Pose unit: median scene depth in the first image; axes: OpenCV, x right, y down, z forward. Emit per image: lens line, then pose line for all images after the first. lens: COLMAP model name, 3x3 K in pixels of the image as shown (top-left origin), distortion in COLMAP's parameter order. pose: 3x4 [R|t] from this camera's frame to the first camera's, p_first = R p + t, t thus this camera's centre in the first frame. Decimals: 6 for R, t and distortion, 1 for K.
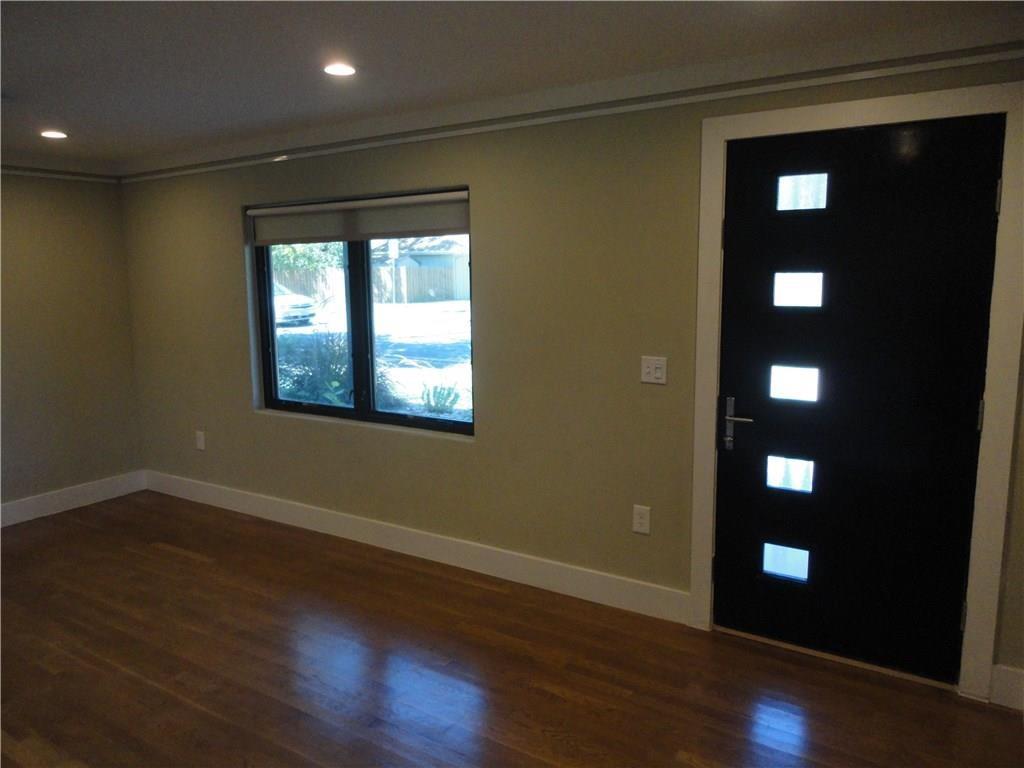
lens RADIAL K [[732.6, 0, 522.3], [0, 732.6, 382.6], [0, 0, 1]] dist [-0.026956, 0.014031]
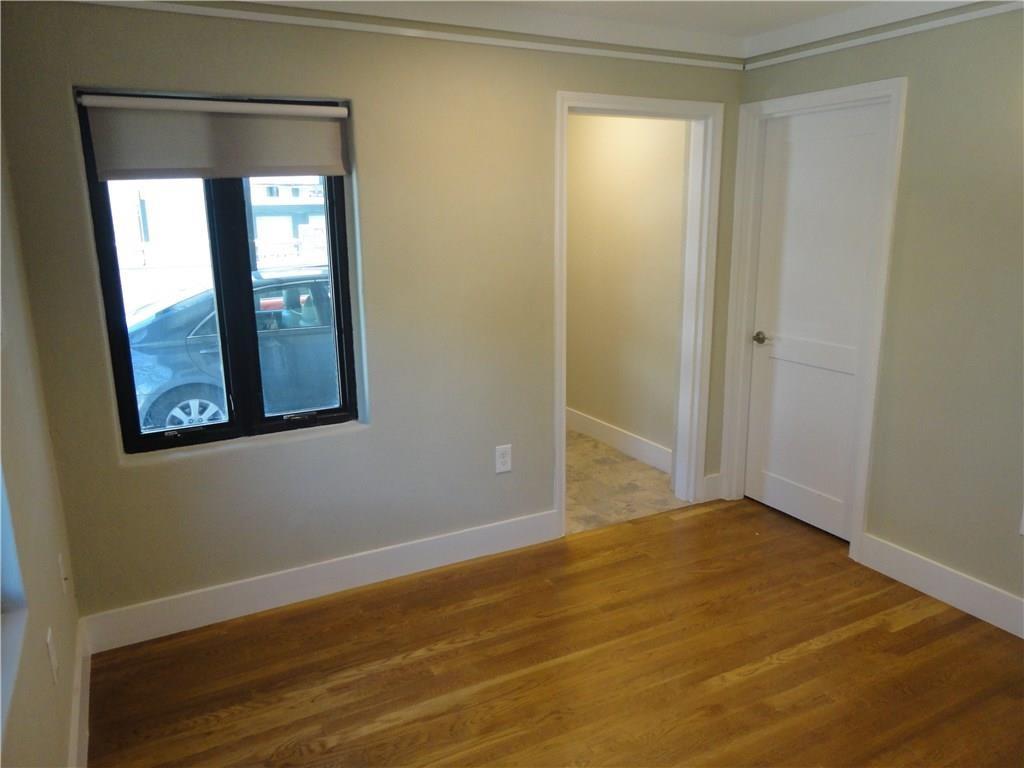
lens RADIAL K [[732.6, 0, 516.1], [0, 732.6, 385.7], [0, 0, 1]] dist [-0.026956, 0.014031]
pose [[0.513832, -0.192911, 0.835920, -0.686042], [0.131680, 0.980578, 0.145352, -0.062225], [-0.847725, 0.035388, 0.529255, 0.450484]]
